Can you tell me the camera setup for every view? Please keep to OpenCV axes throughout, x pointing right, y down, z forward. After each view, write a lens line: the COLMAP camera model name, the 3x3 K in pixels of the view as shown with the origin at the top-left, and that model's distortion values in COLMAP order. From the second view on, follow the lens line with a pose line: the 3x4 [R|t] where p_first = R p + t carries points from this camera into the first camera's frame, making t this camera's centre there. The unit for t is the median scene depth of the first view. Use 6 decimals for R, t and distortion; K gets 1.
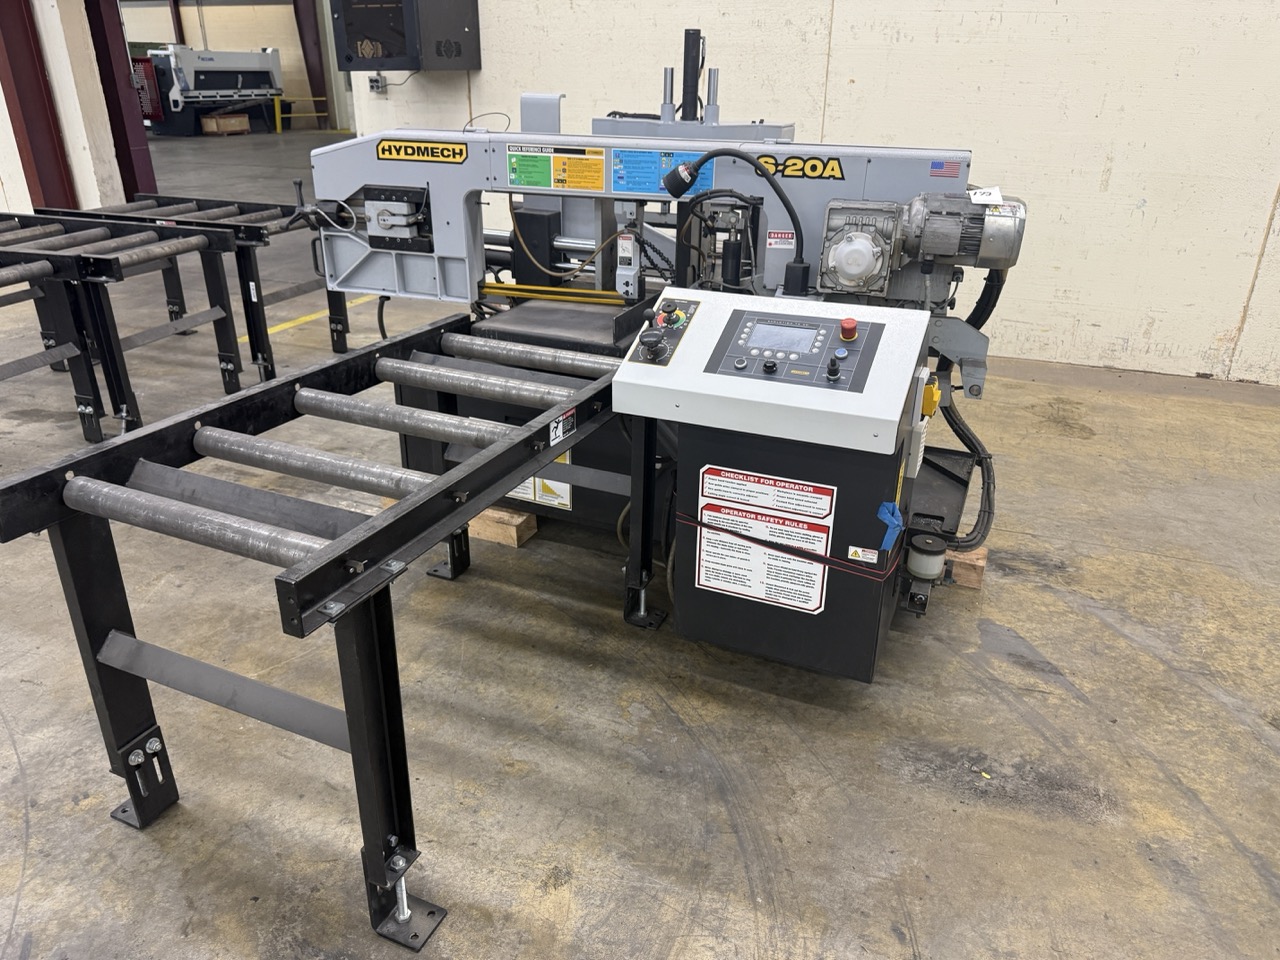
lens RADIAL K [[882.7, 0, 648.8], [0, 882.7, 484.2], [0, 0, 1]] dist [0.091854, -0.154646]
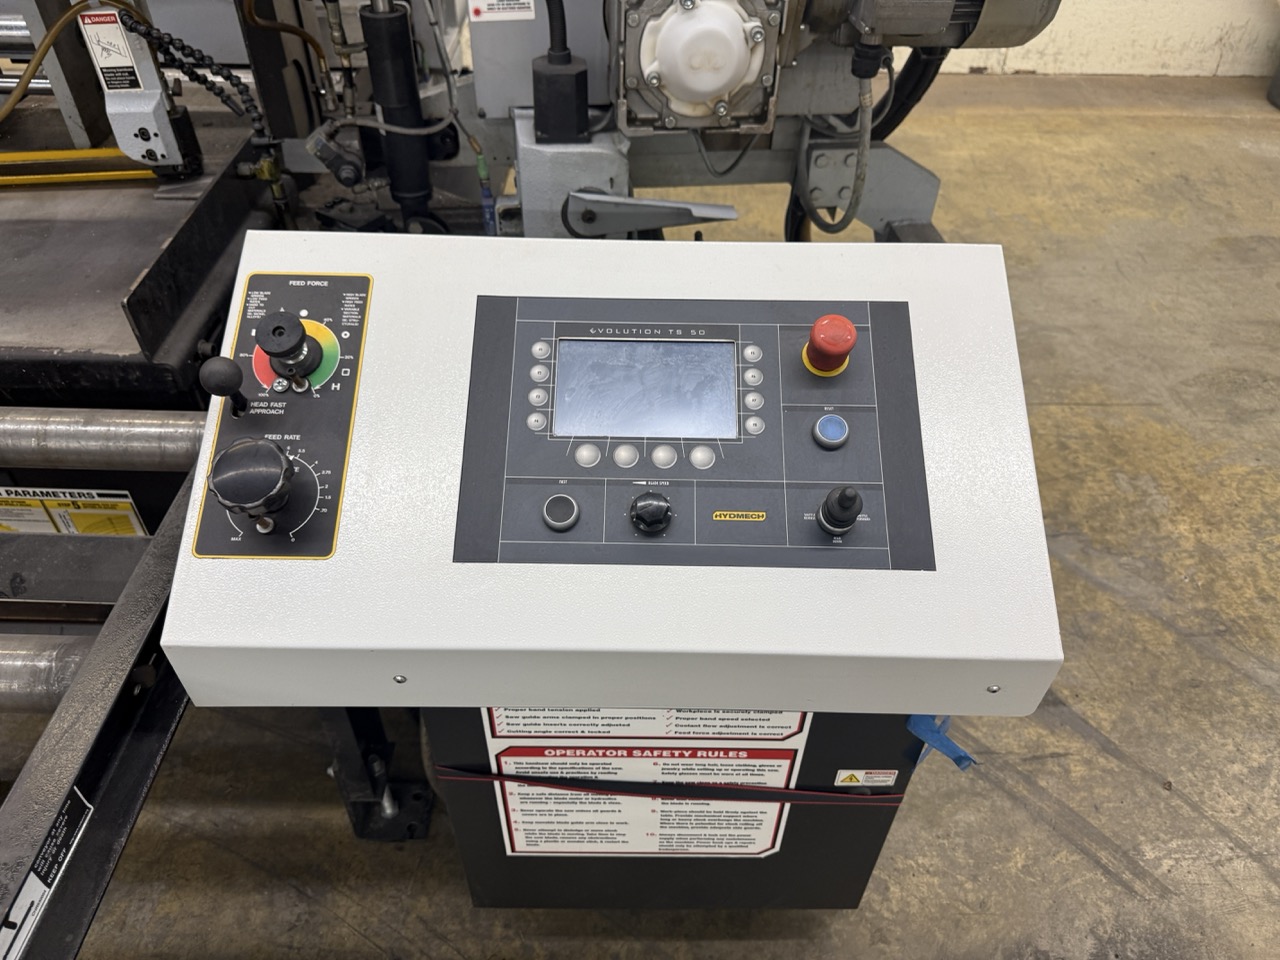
lens RADIAL K [[898.3, 0, 647.9], [0, 898.3, 478.5], [0, 0, 1]] dist [-0.006534, -0.005262]
pose [[0.919957, -0.260733, 0.292741, 0.029255], [0.151483, 0.925182, 0.347980, -0.195735], [-0.361569, -0.275782, 0.890625, 0.520192]]
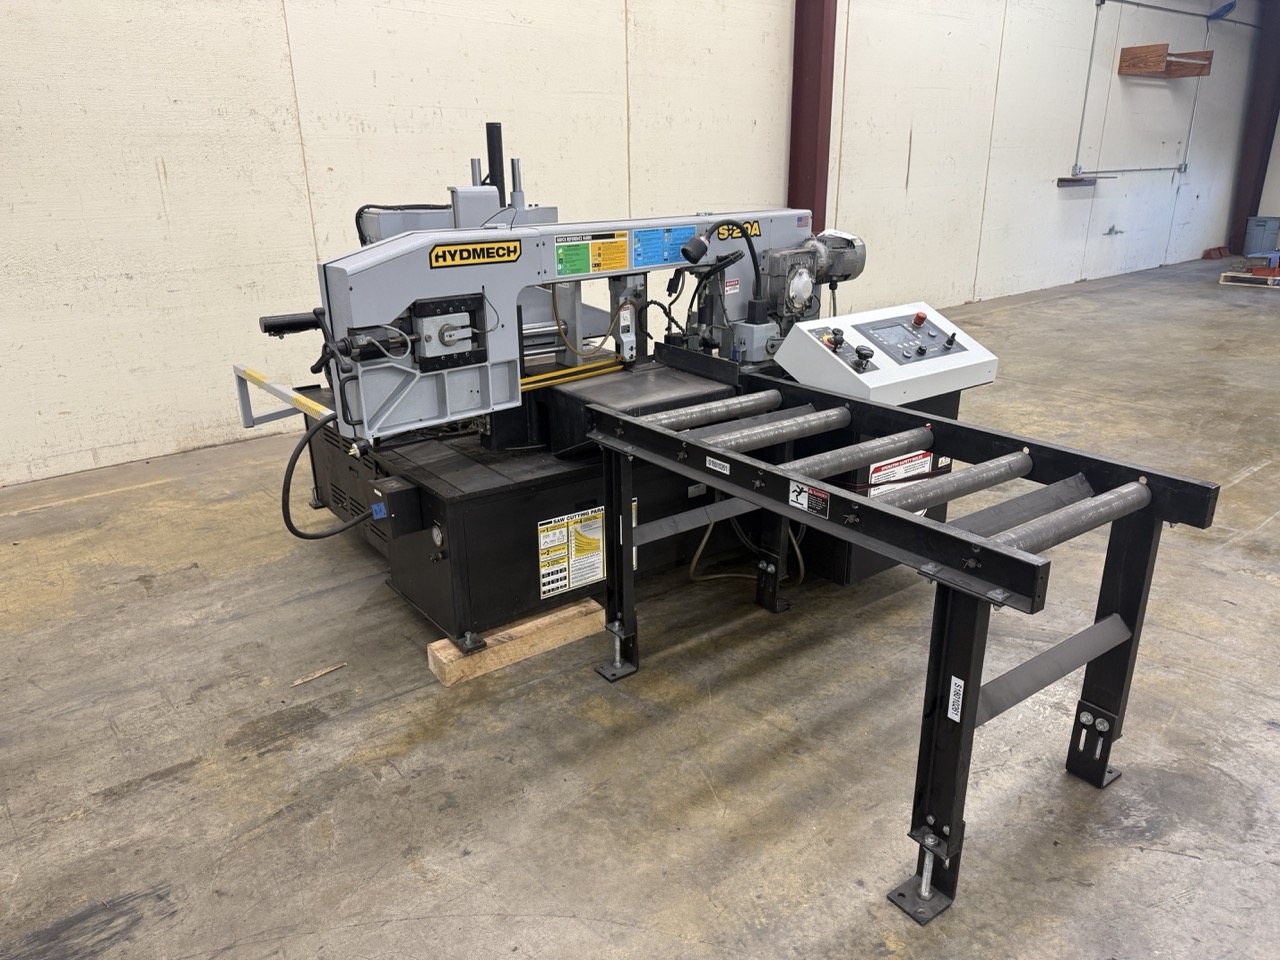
lens RADIAL K [[882.7, 0, 648.8], [0, 882.7, 484.2], [0, 0, 1]] dist [0.091854, -0.154646]
pose [[0.503709, -0.312517, 0.805364, -0.995524], [0.375315, 0.918857, 0.121820, -0.206476], [-0.778085, 0.240904, 0.580129, 0.404610]]
